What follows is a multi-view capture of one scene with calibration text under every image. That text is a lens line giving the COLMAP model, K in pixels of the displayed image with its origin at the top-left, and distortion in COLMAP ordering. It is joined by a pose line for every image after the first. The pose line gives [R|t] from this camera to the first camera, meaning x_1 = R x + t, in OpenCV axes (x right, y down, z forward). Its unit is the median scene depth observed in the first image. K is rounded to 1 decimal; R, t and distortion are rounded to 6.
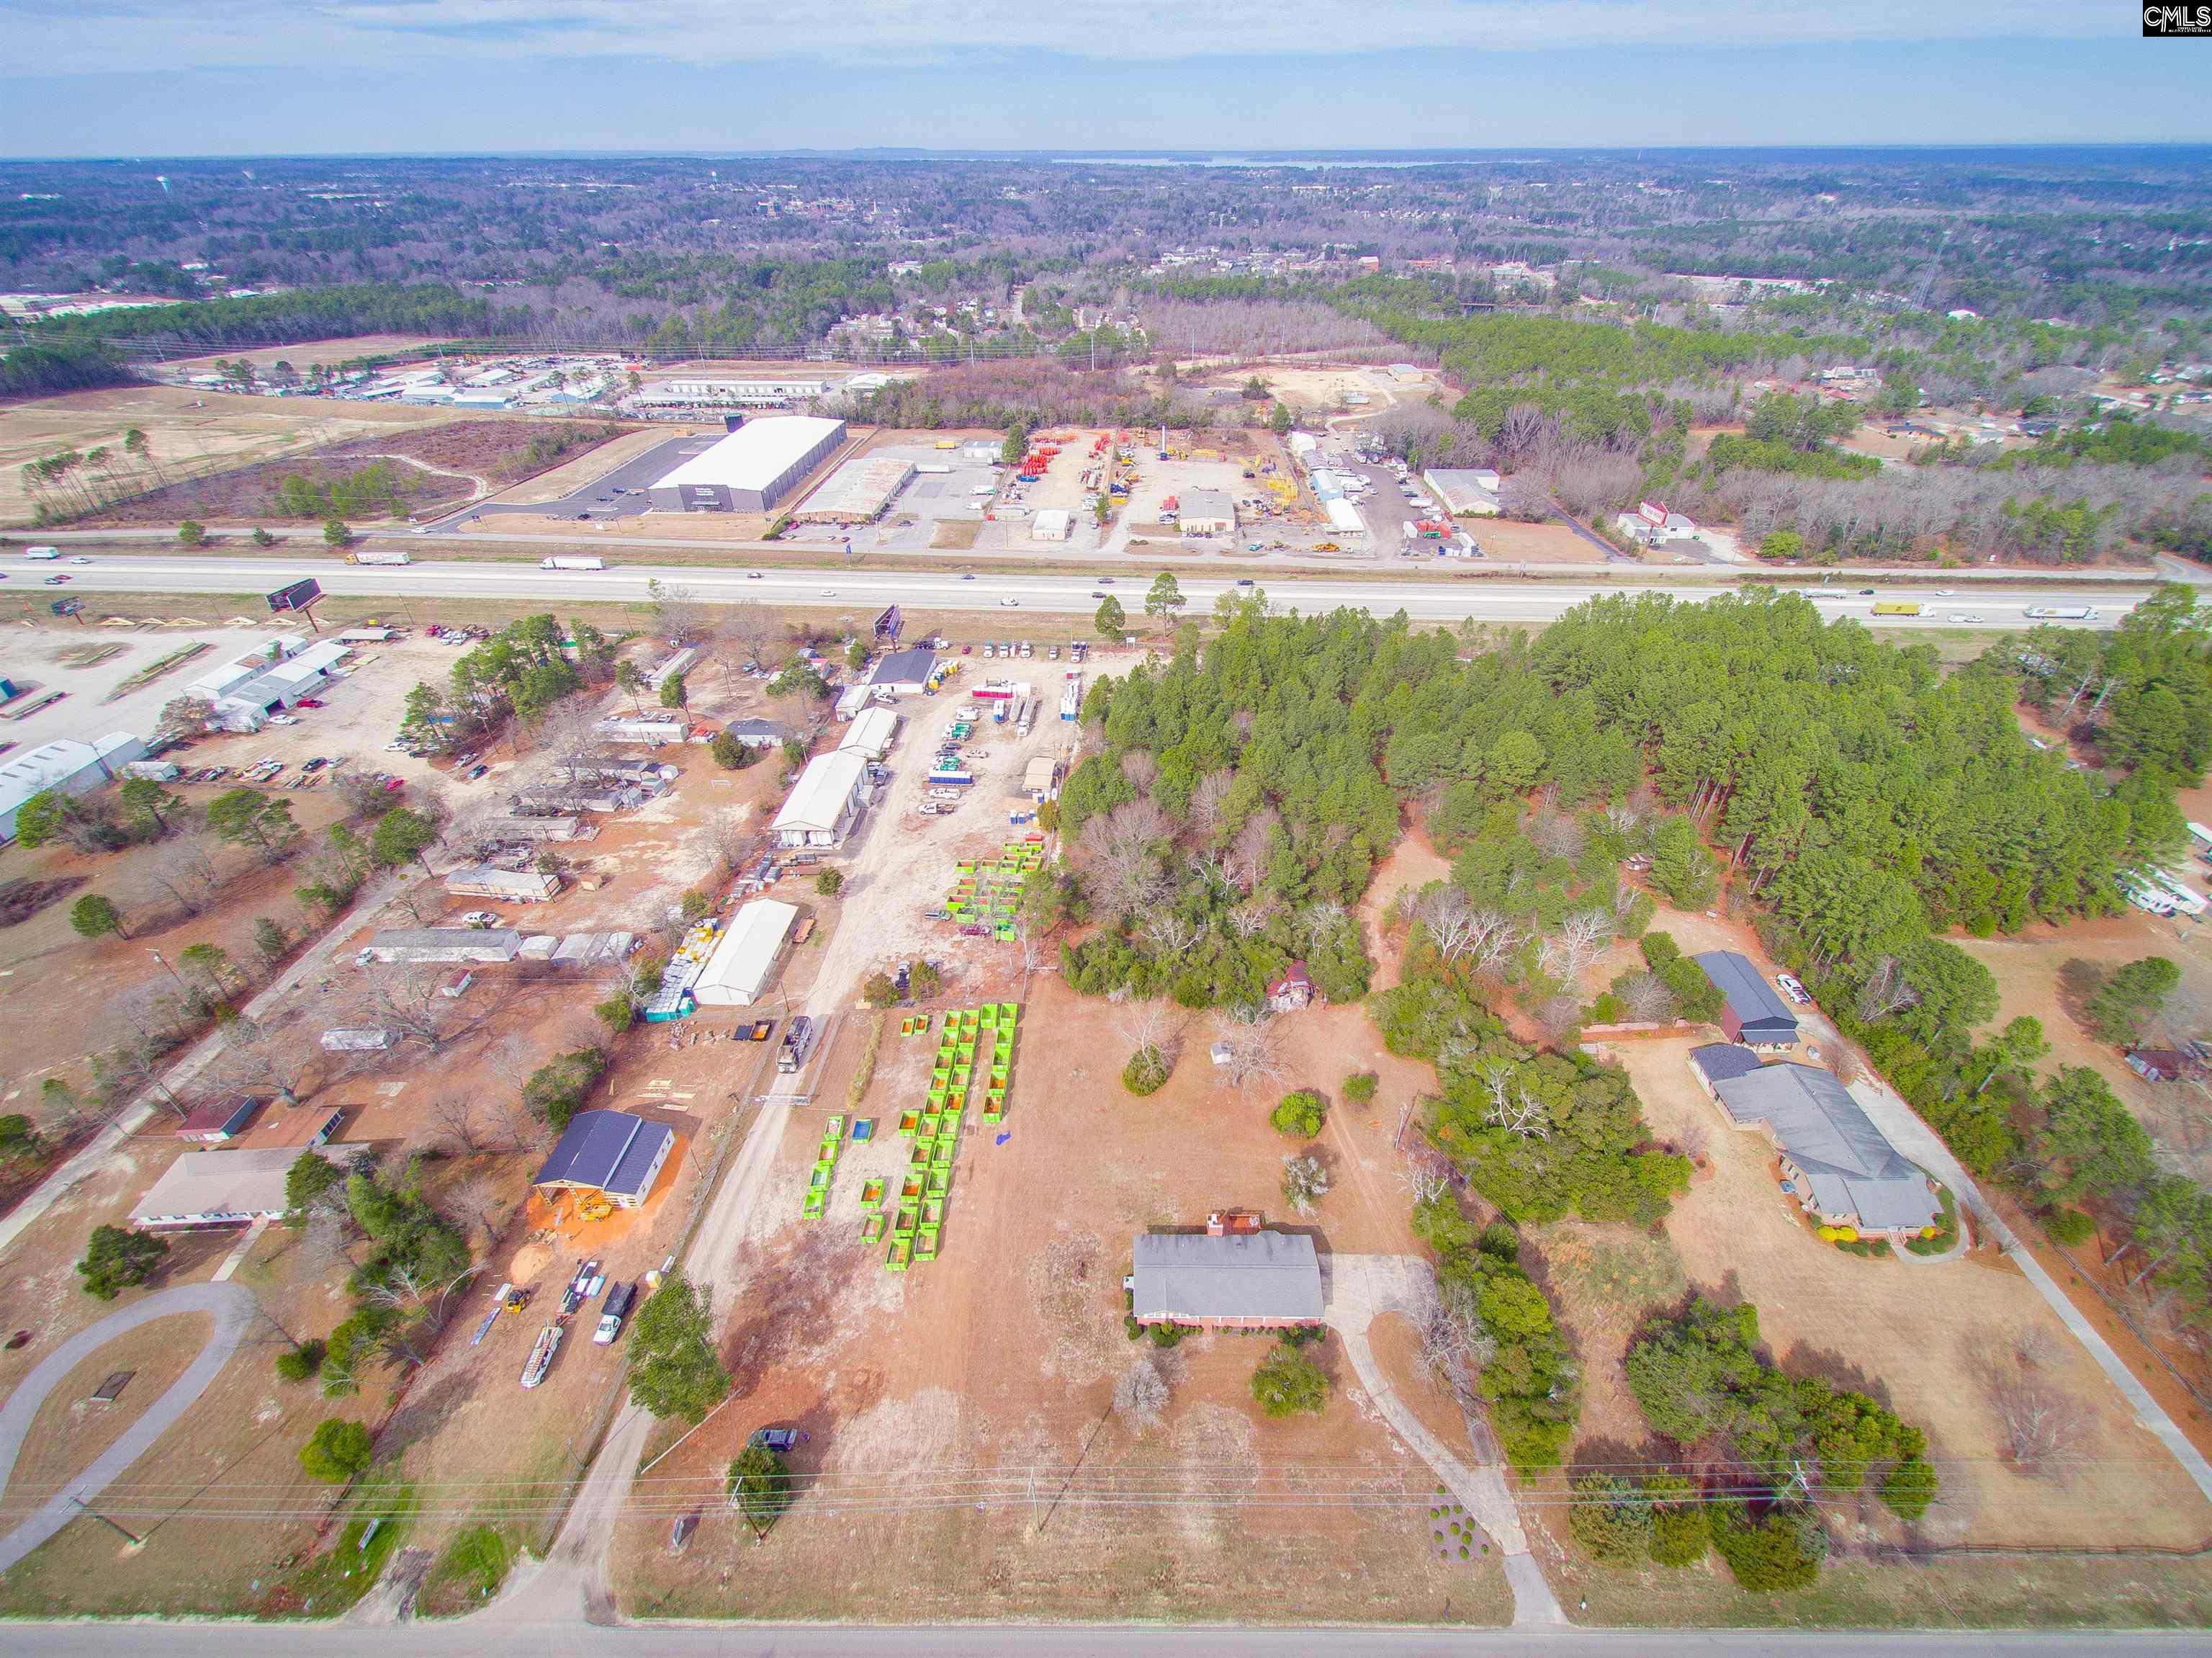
lens RADIAL K [[959.7, 0, 1128.0], [0, 959.7, 822.7], [0, 0, 1]] dist [0.037917, -0.018568]
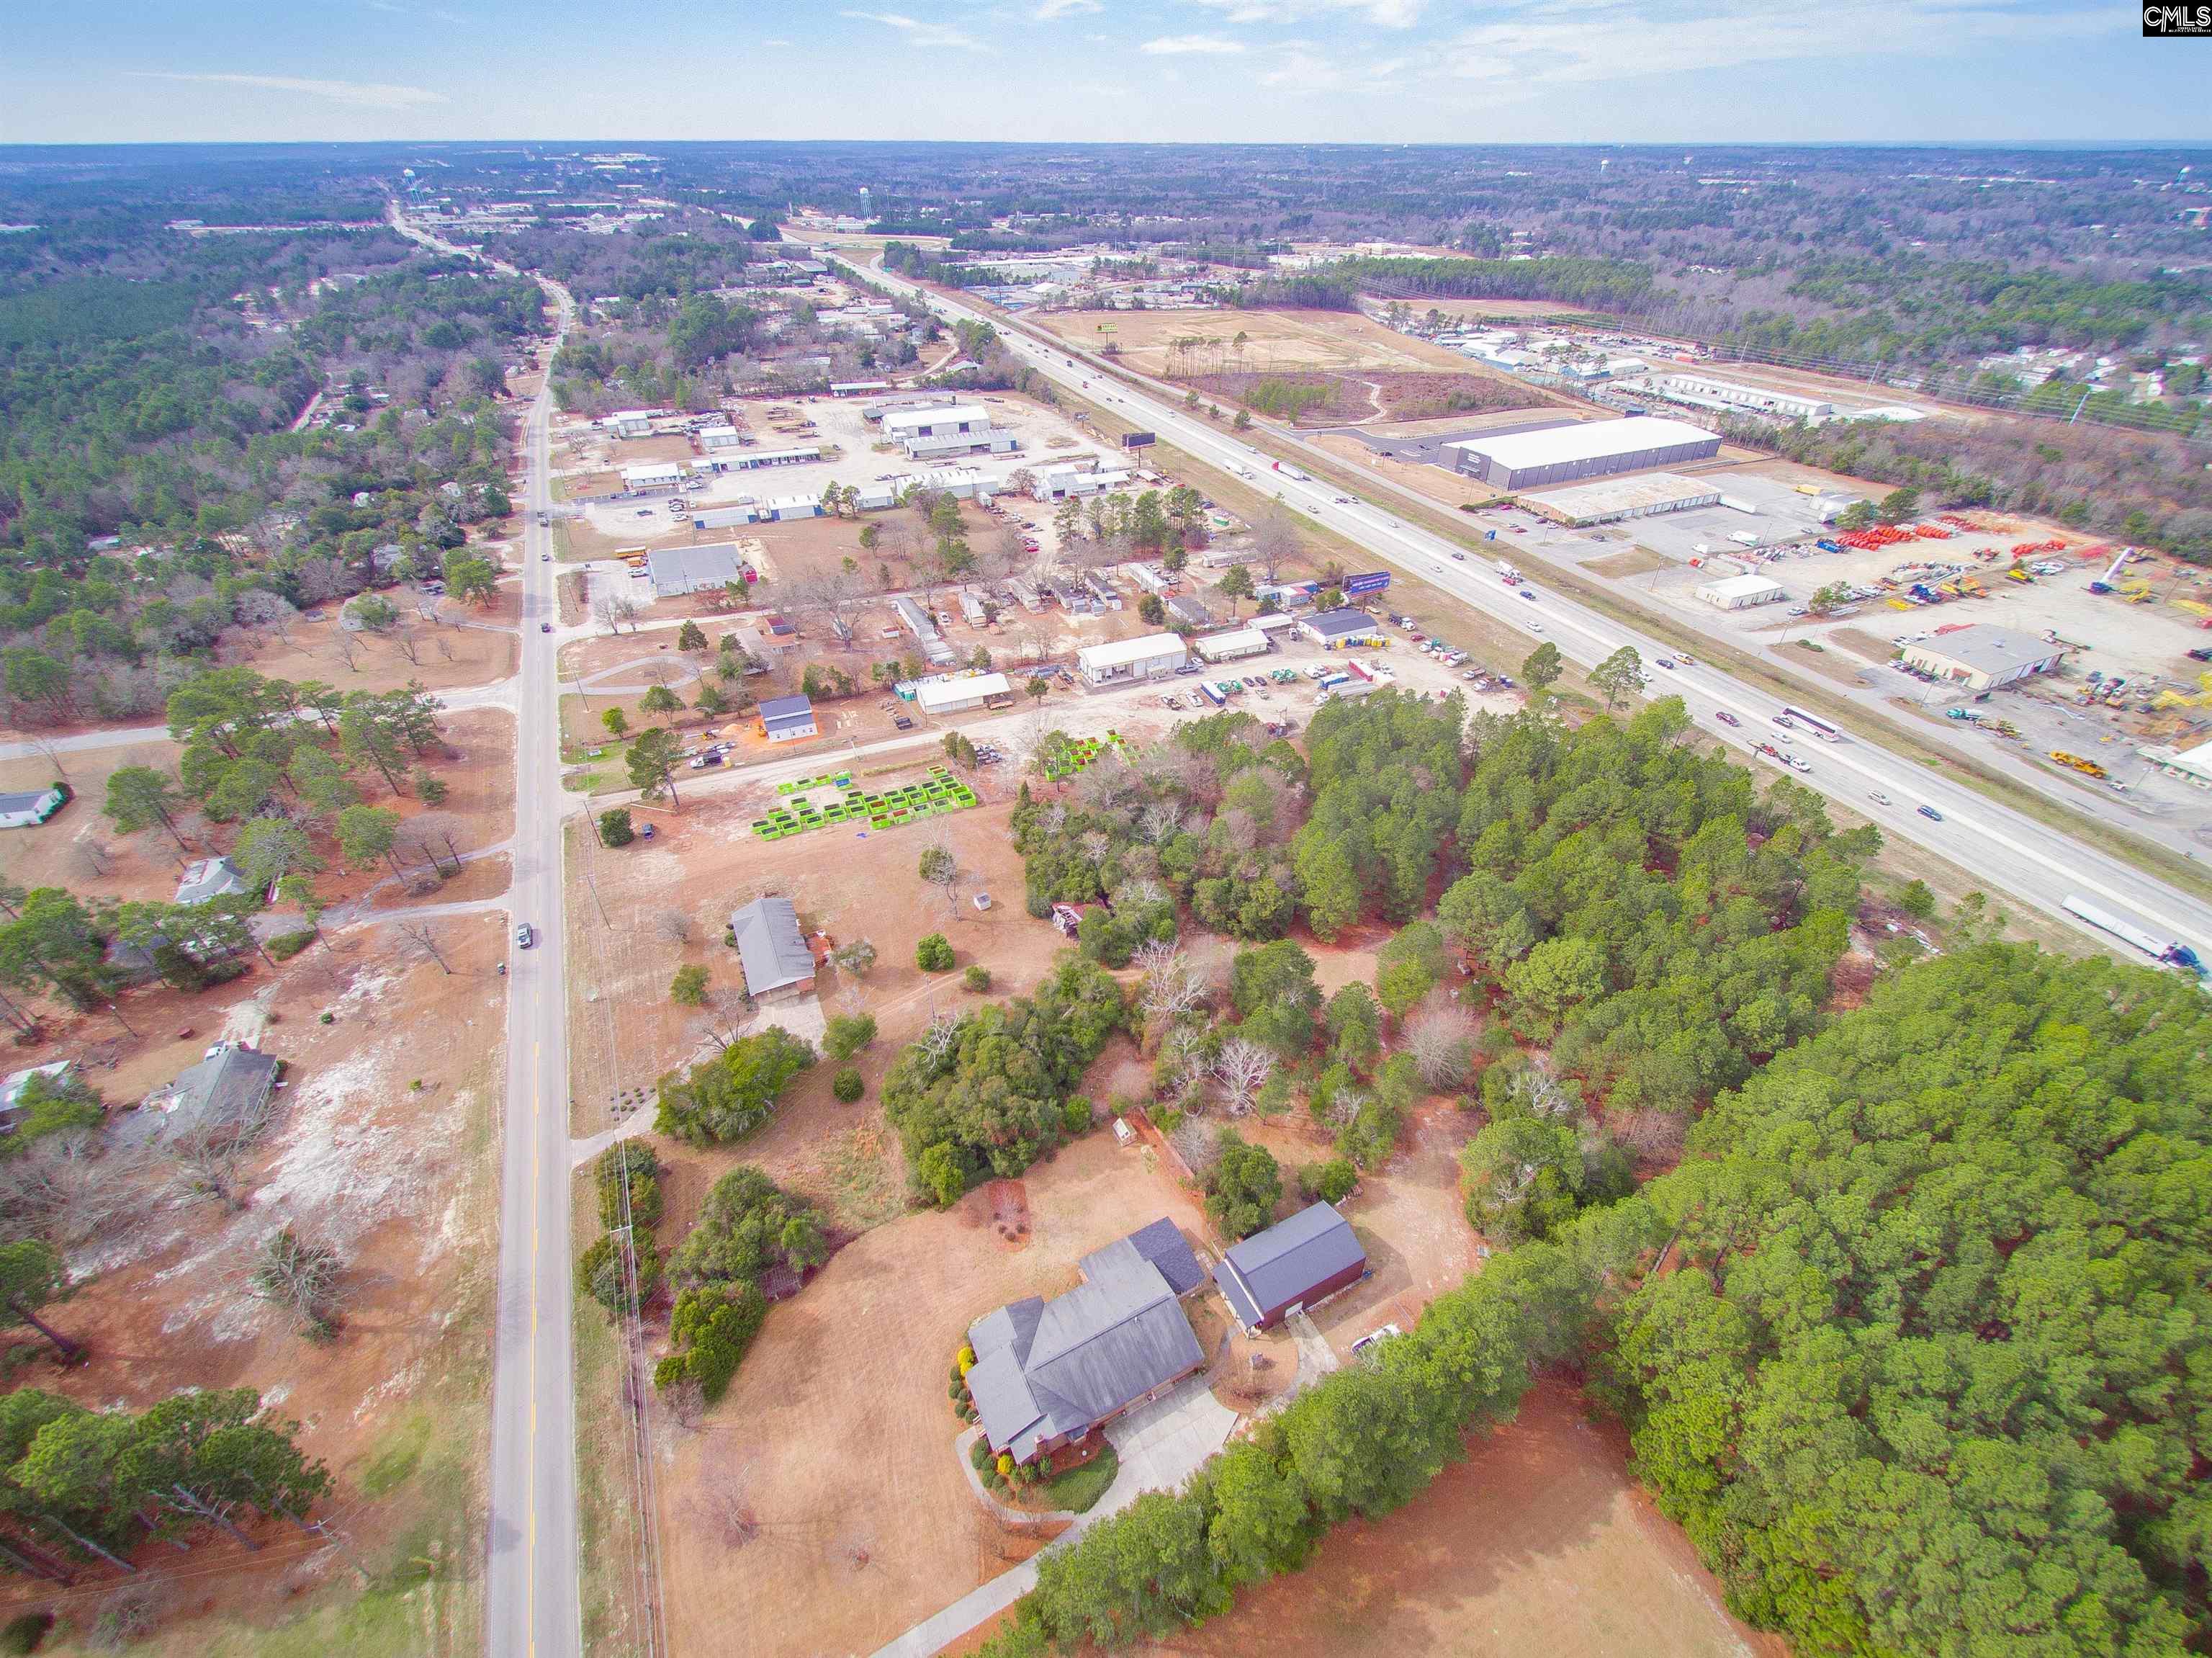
lens RADIAL K [[959.7, 0, 1128.0], [0, 959.7, 822.7], [0, 0, 1]] dist [0.037917, -0.018568]
pose [[0.444295, 0.518806, -0.730371, 0.813036], [-0.513161, 0.815637, 0.267211, -0.205694], [0.734348, 0.256078, 0.628615, 0.288522]]
